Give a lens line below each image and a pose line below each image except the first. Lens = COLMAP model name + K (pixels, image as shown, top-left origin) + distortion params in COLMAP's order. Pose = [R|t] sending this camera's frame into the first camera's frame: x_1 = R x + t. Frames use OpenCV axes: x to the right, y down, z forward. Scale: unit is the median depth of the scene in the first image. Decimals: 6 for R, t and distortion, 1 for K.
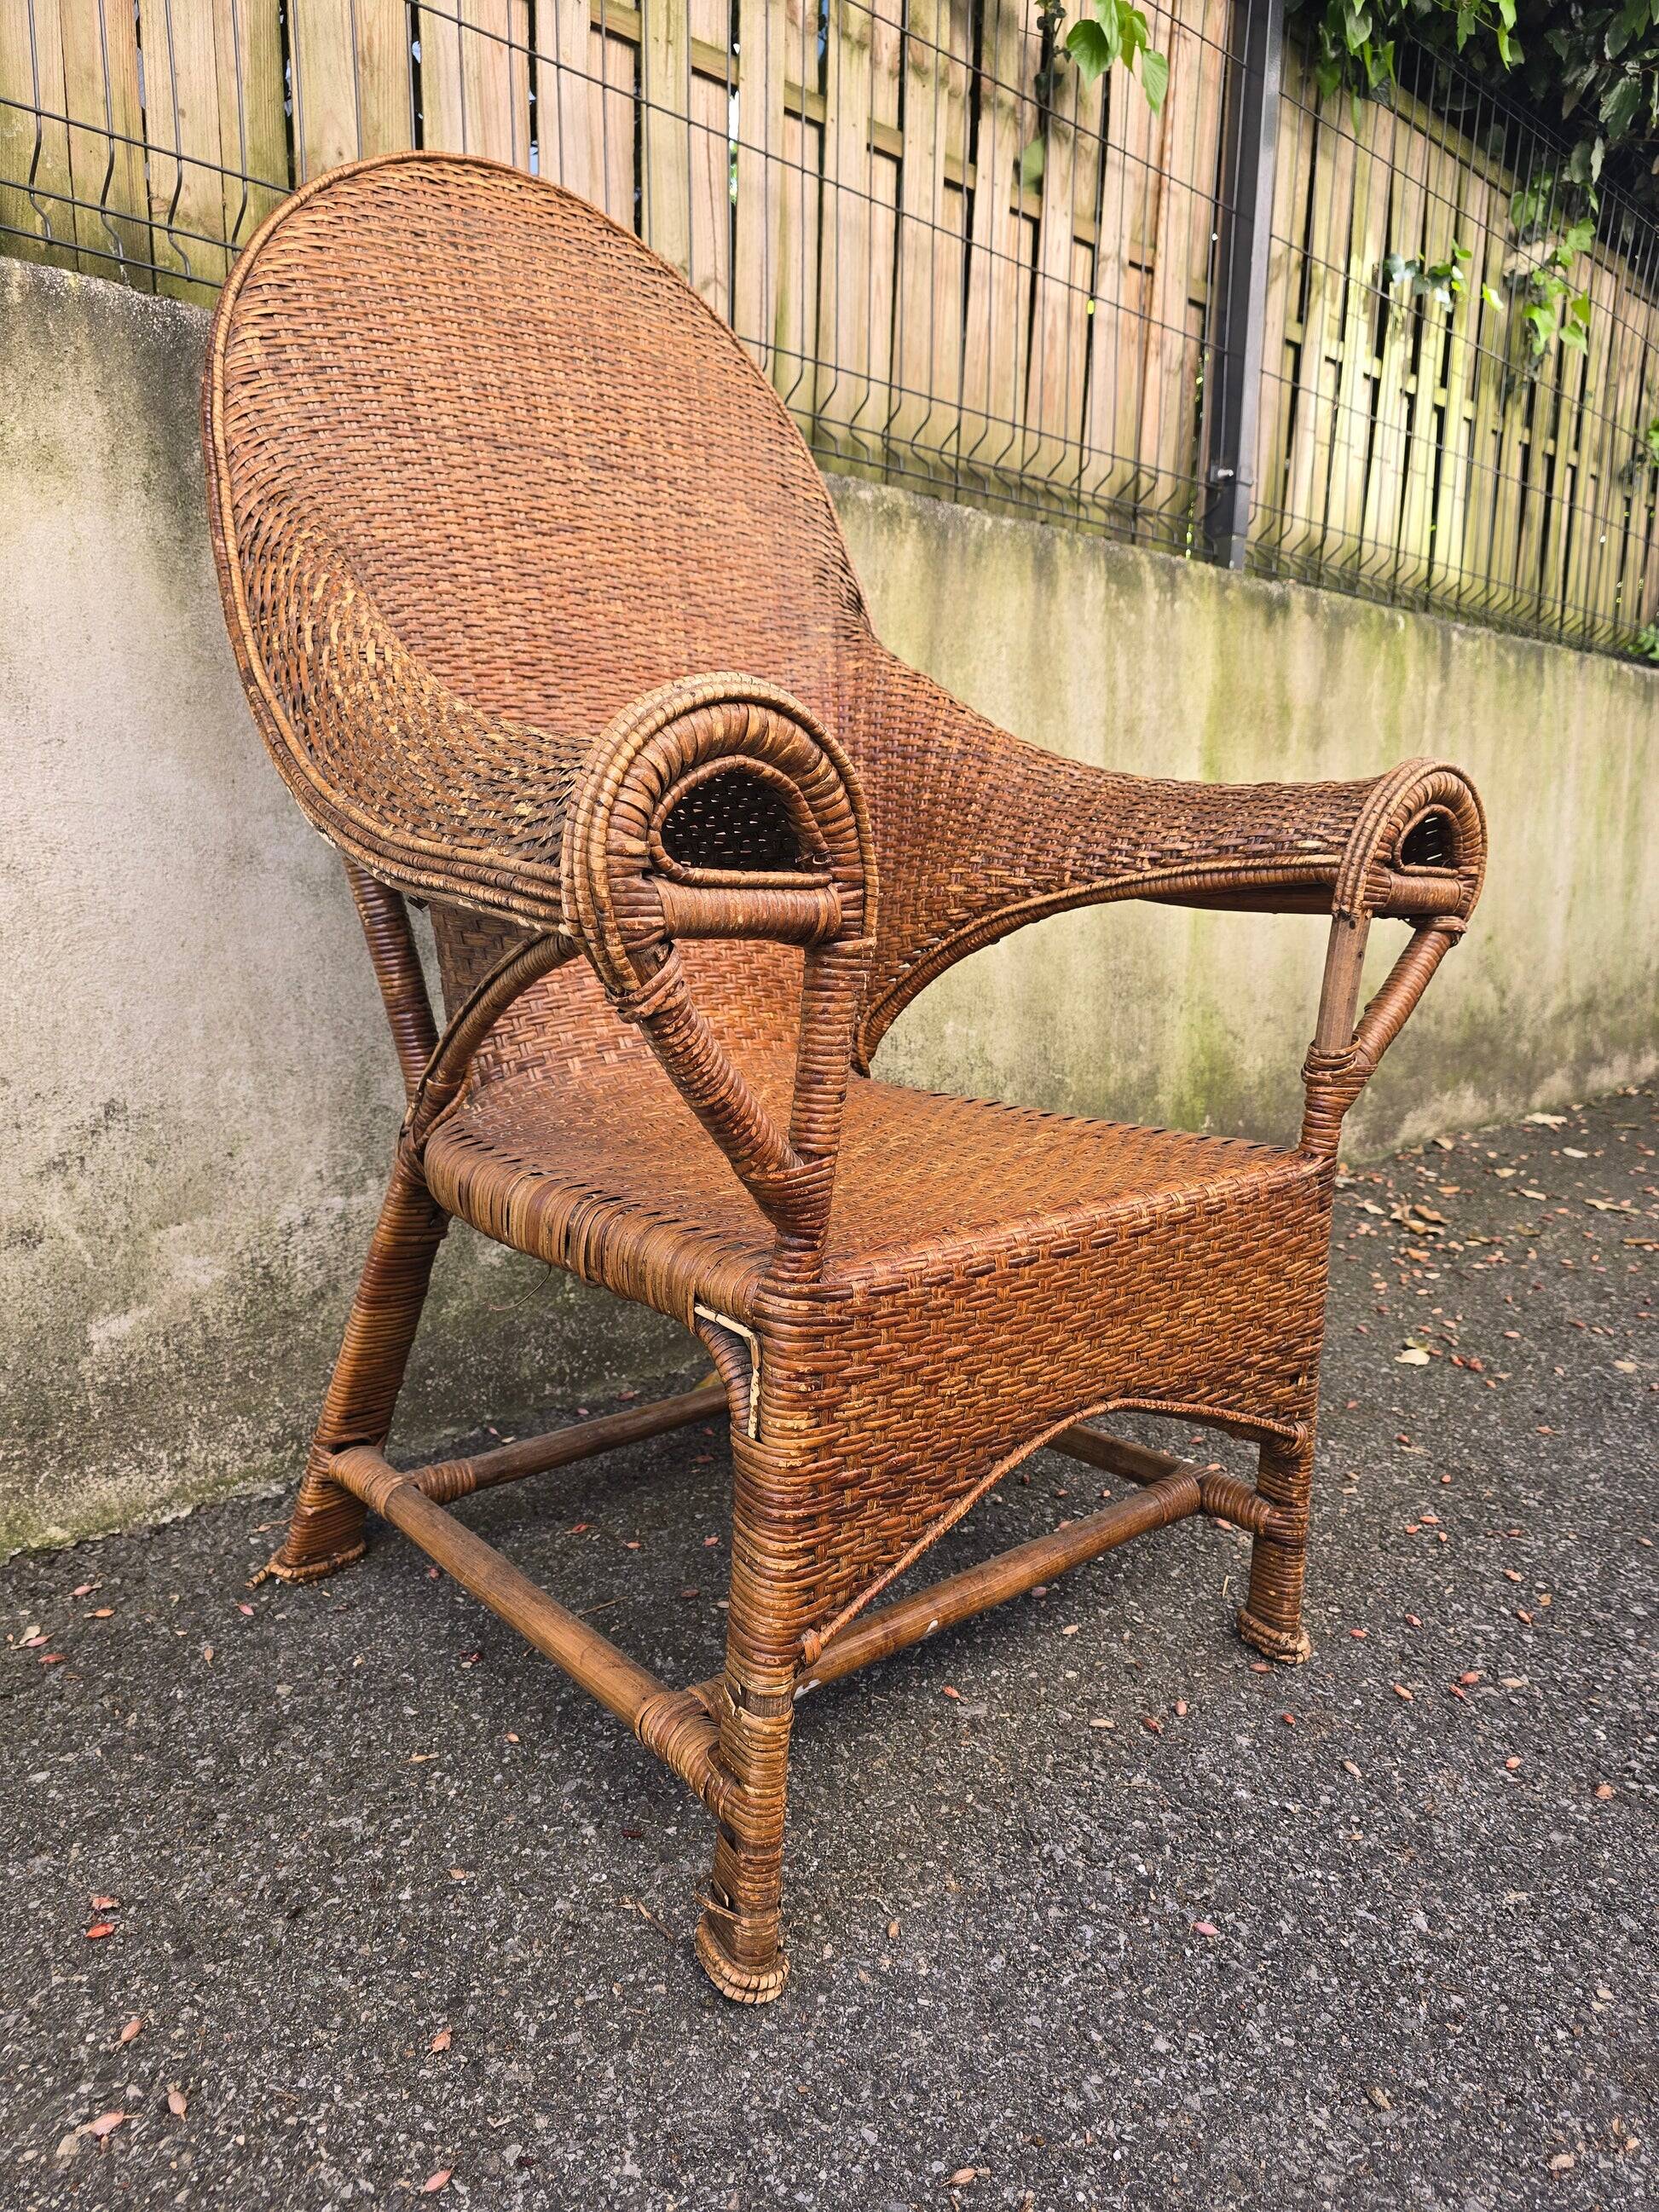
lens RADIAL K [[1502.6, 0, 833.4], [0, 1502.6, 1121.1], [0, 0, 1]] dist [0.035971, -0.027671]
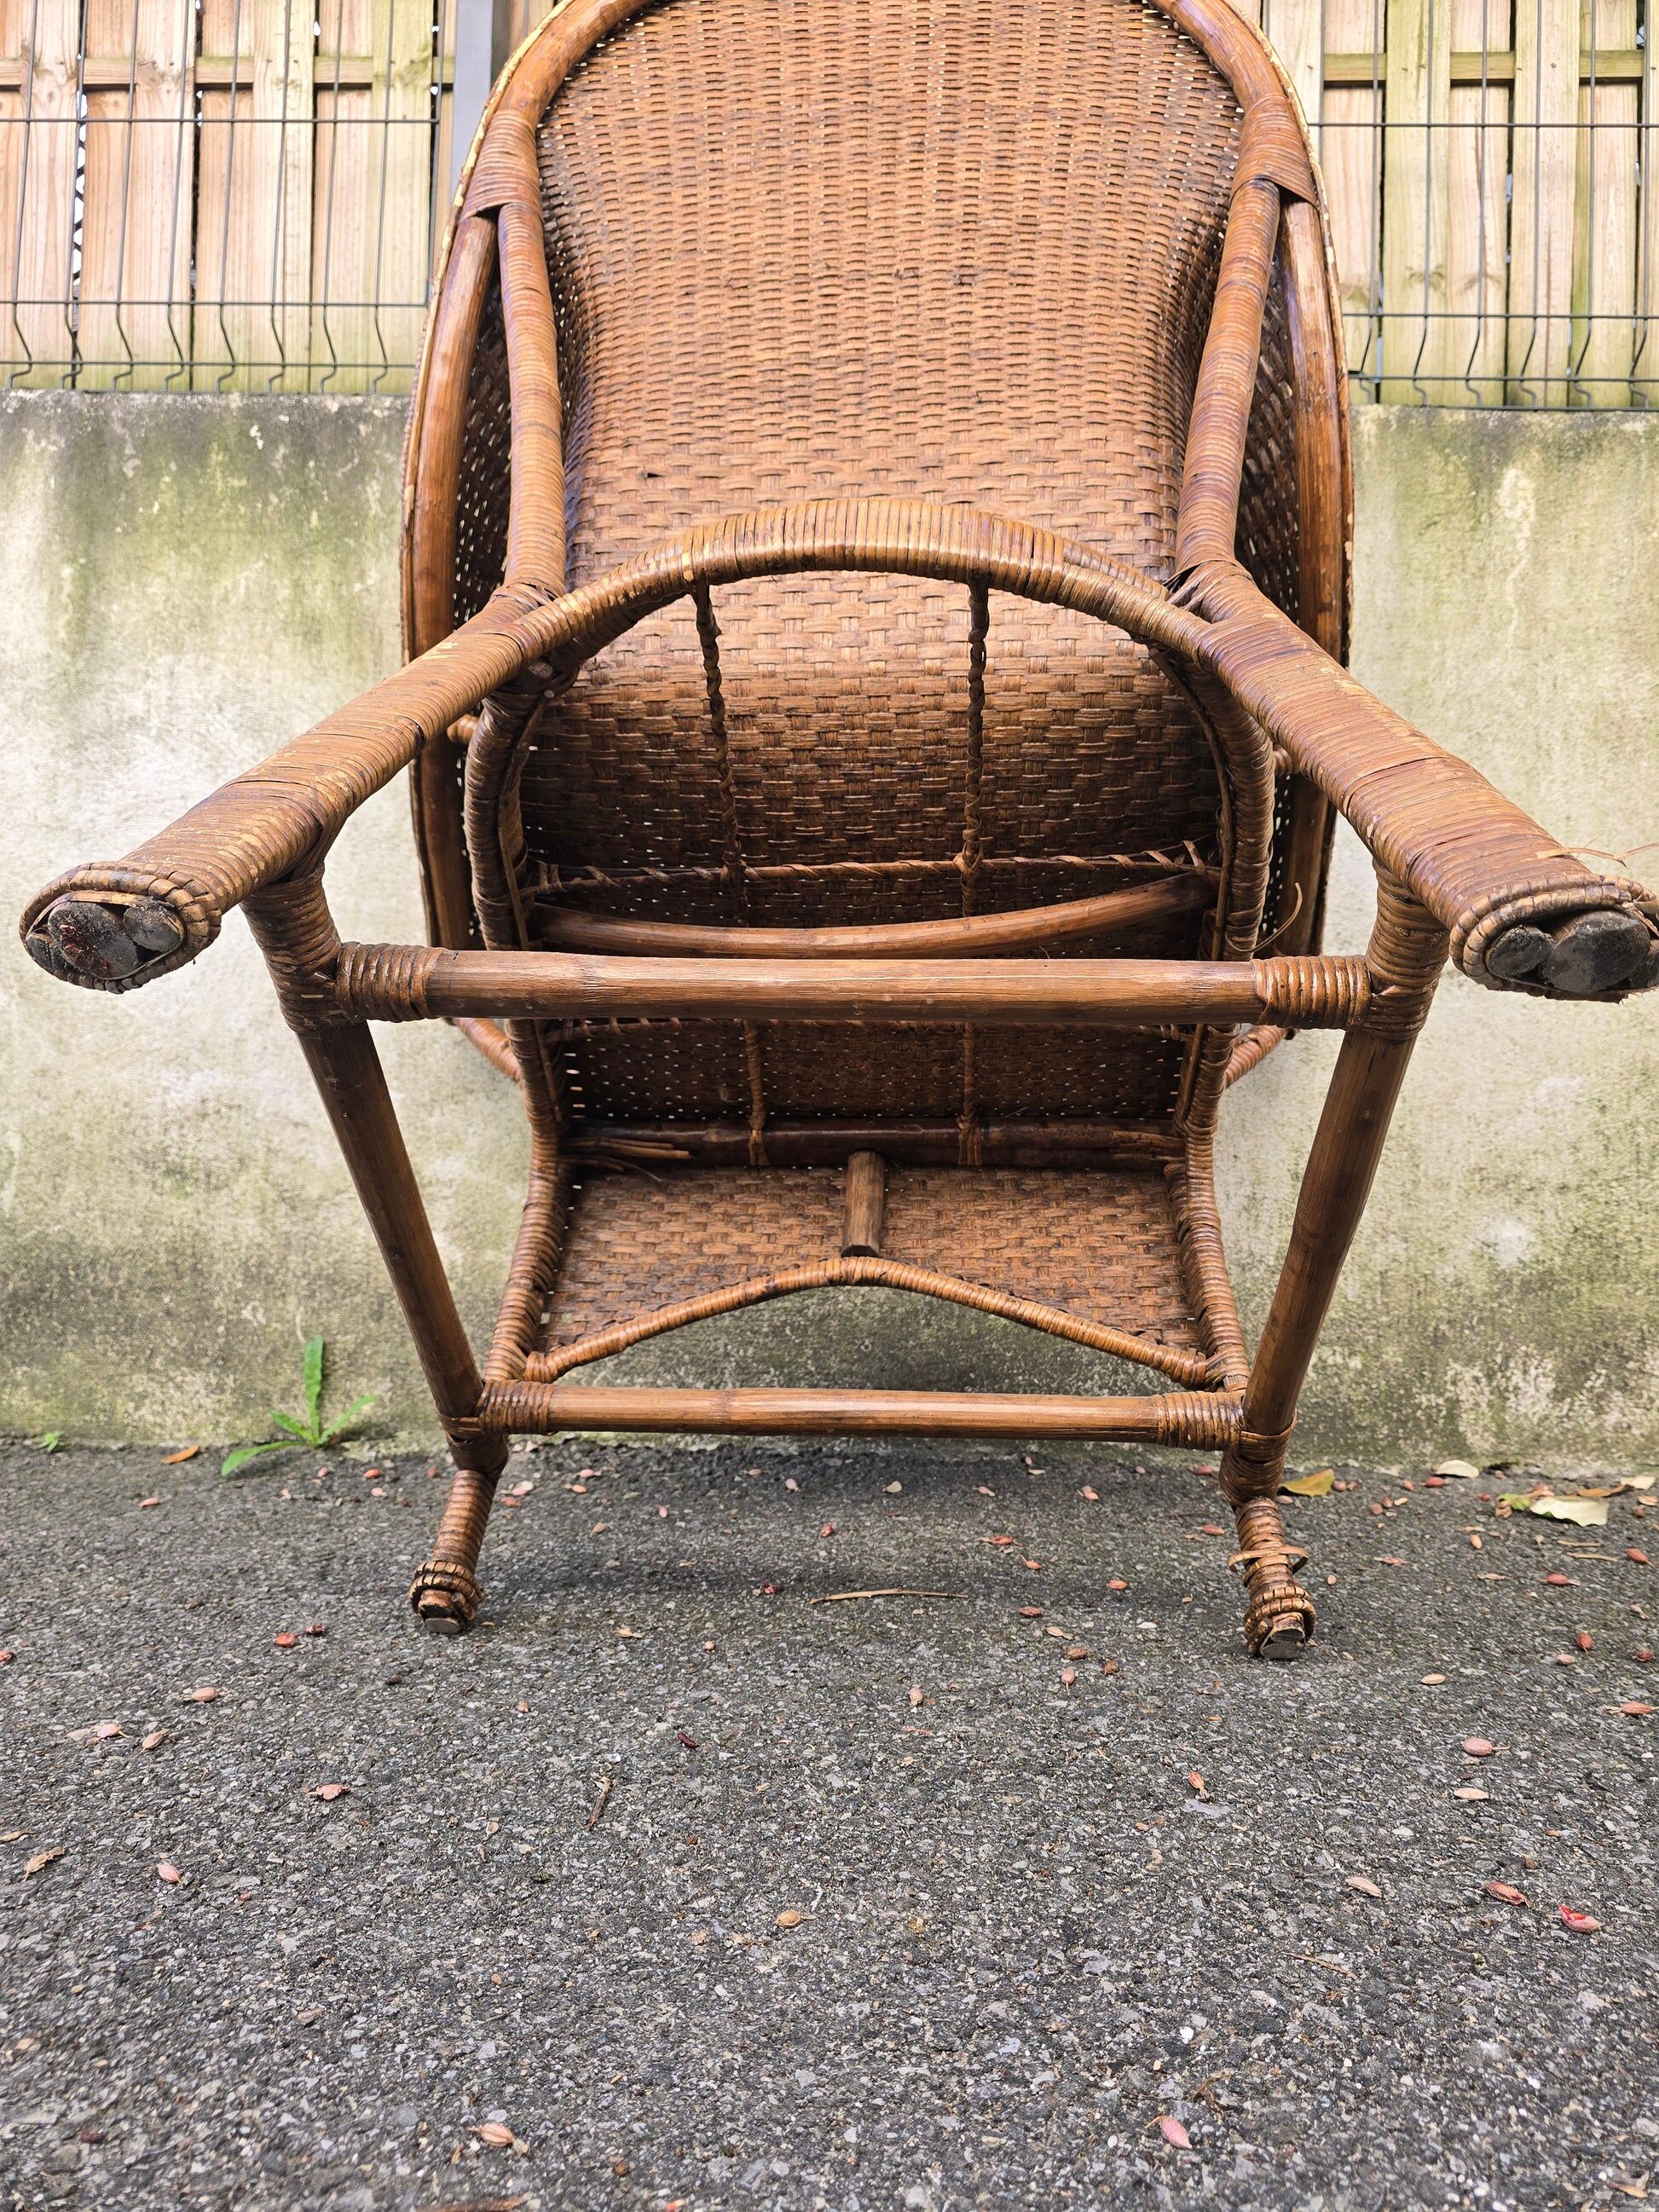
lens RADIAL K [[1492.5, 0, 850.8], [0, 1492.5, 1087.6], [0, 0, 1]] dist [0.037243, -0.028940]
pose [[0.705477, -0.018410, -0.708494, 0.471190], [-0.142364, 0.975606, -0.167109, 0.211716], [0.694287, 0.218756, 0.685646, 0.354824]]
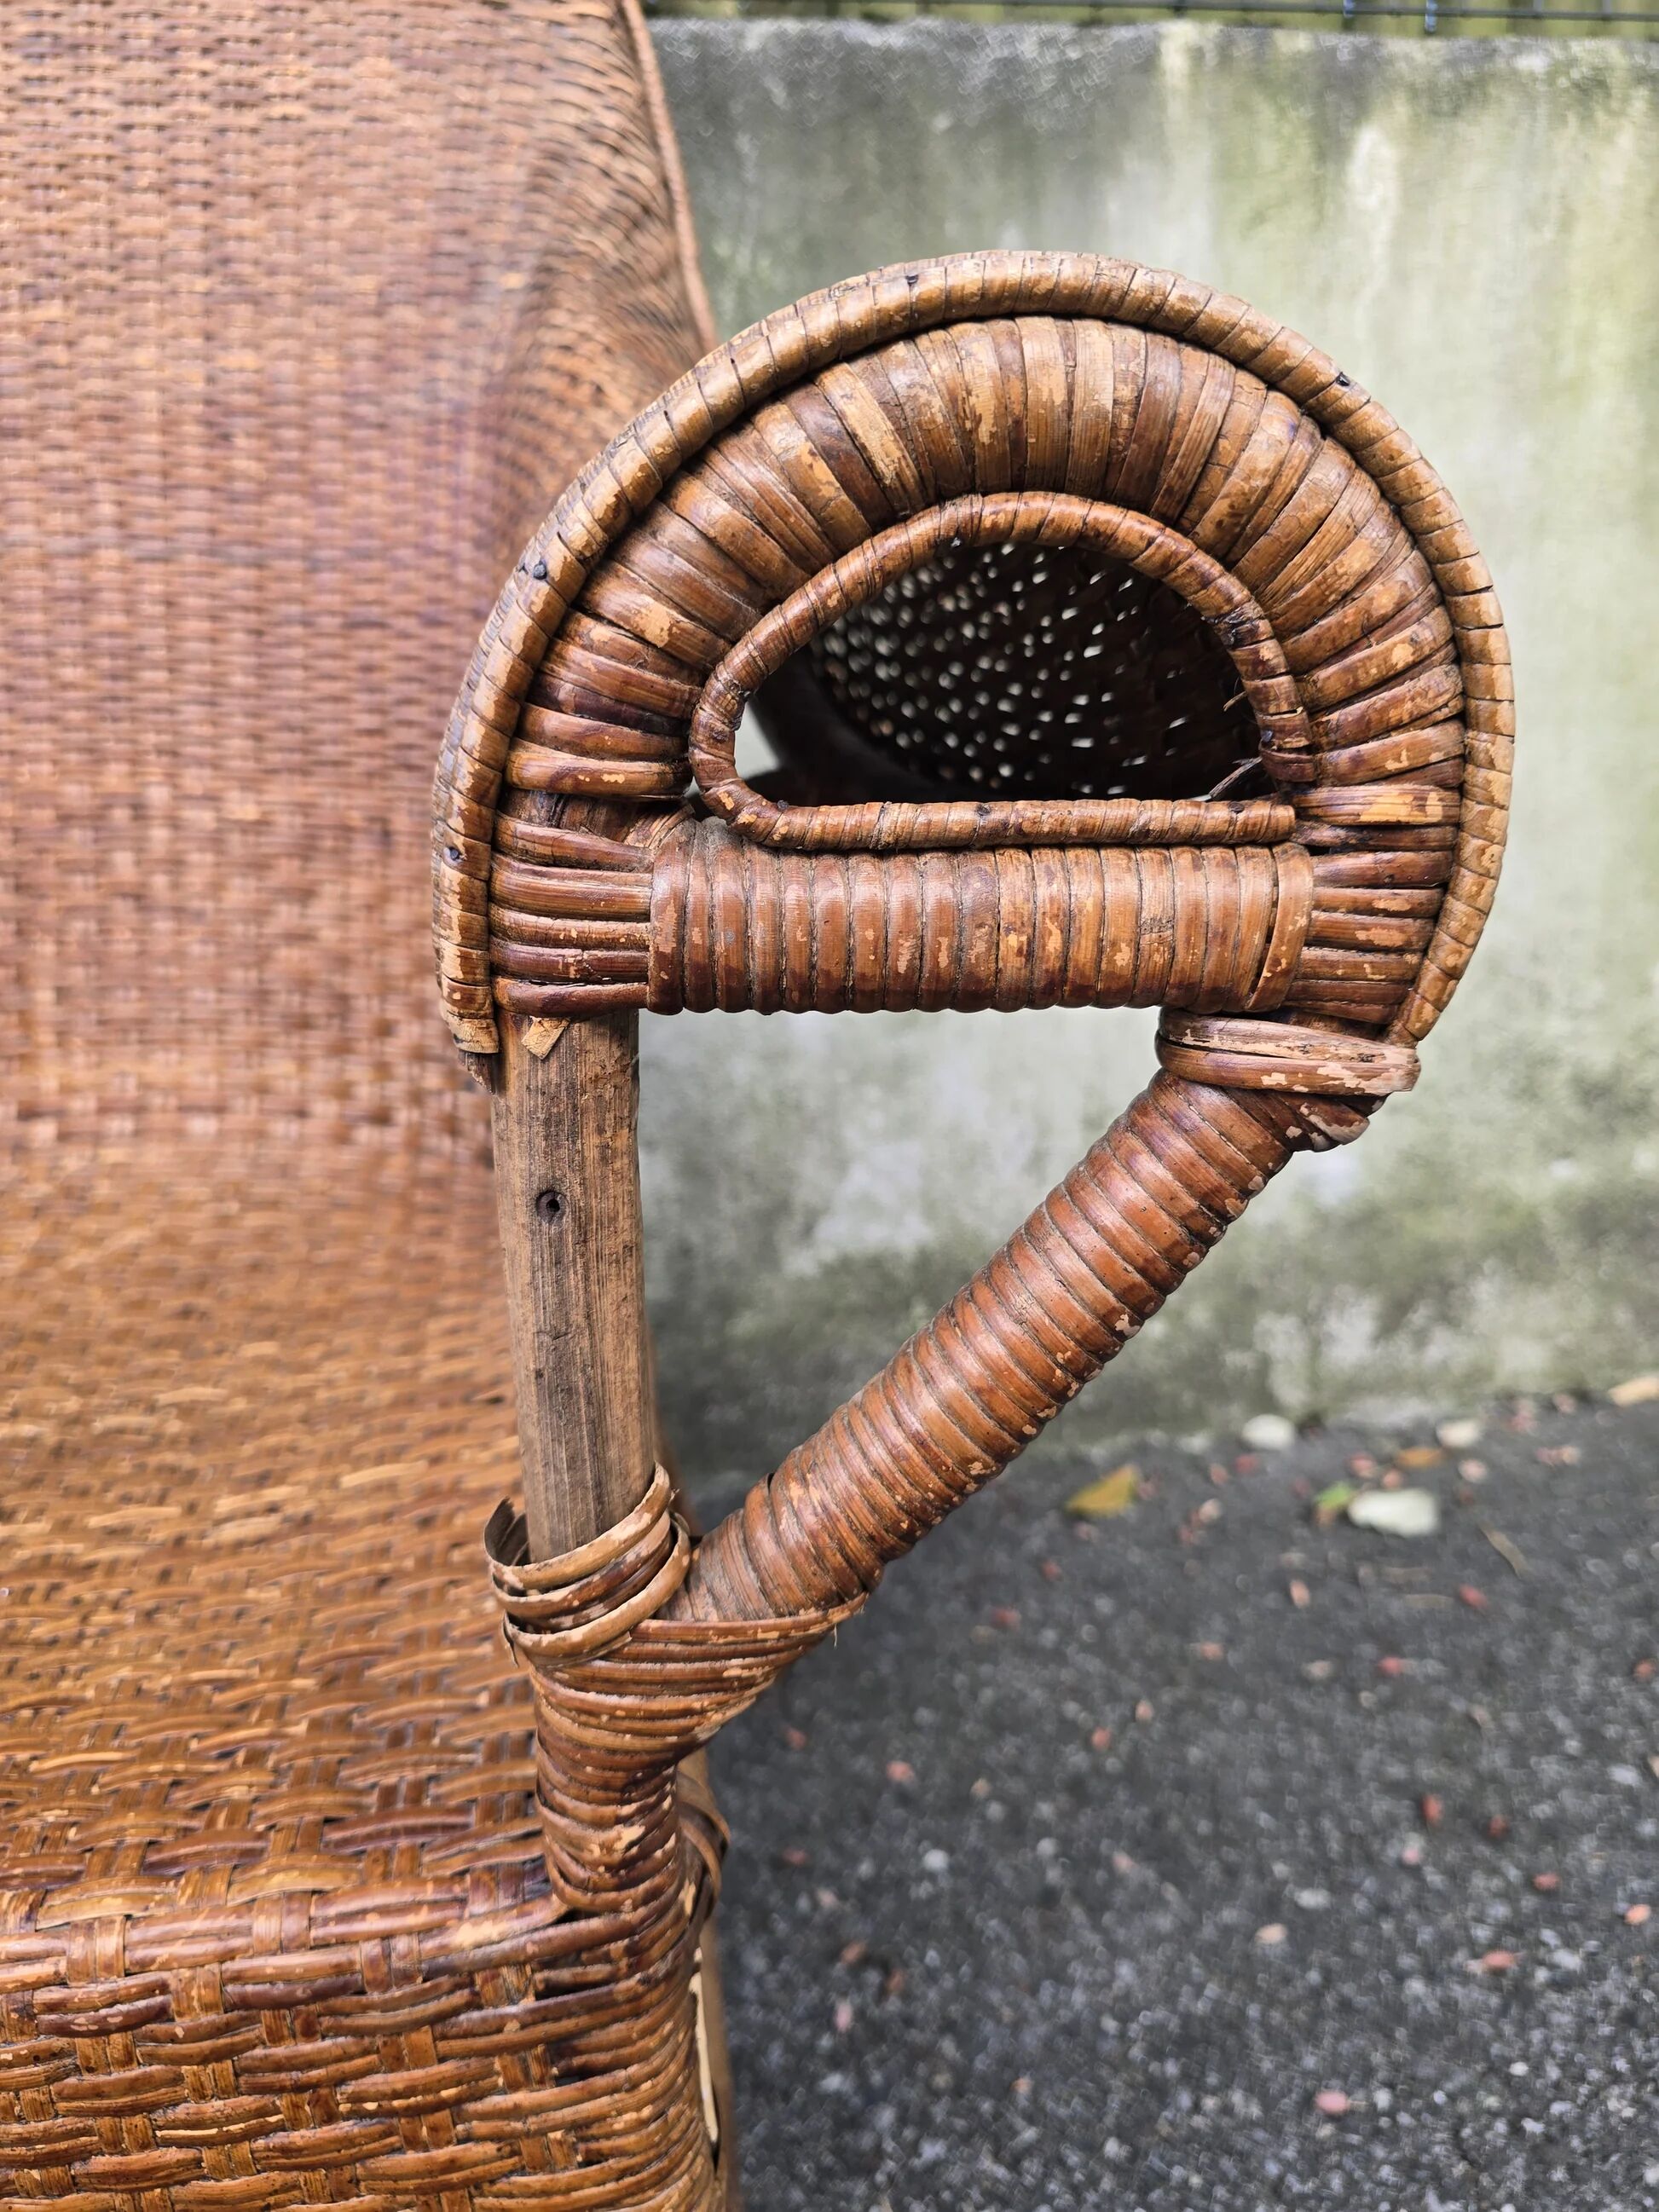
lens RADIAL K [[1544.7, 0, 829.0], [0, 1544.7, 1107.1], [0, 0, 1]] dist [0.007969, -0.018326]
pose [[0.802179, 0.106694, -0.587473, 0.506361], [-0.055020, 0.992928, 0.105201, -0.148277], [0.594543, -0.052067, 0.802377, 0.810536]]
